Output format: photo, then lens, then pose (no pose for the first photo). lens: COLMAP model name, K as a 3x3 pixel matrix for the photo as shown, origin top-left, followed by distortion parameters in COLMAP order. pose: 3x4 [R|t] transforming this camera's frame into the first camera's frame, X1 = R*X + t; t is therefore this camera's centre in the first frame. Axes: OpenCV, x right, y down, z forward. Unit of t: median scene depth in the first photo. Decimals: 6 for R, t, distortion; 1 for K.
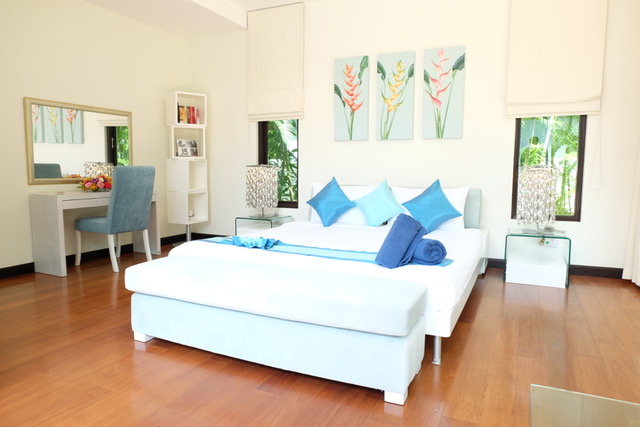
lens RADIAL K [[443.6, 0, 320.1], [0, 443.6, 210.9], [0, 0, 1]] dist [-0.001850, 0.020593]
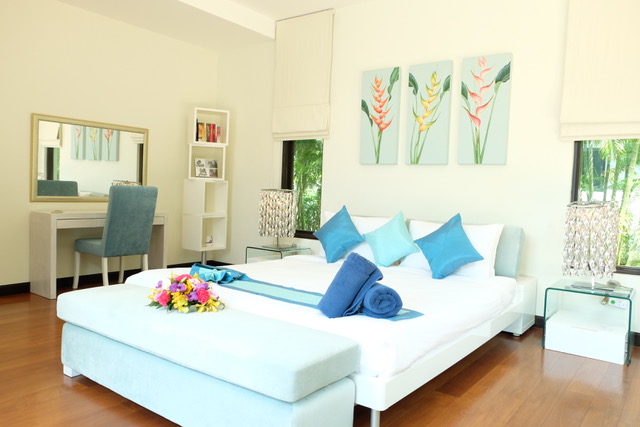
lens RADIAL K [[503.6, 0, 319.9], [0, 503.6, 213.6], [0, 0, 1]] dist [0.011796, 0.012515]
pose [[0.979412, 0.041766, -0.197506, 0.176712], [-0.052868, 0.997284, -0.051275, -0.008755], [0.194828, 0.060661, 0.978960, 0.033064]]
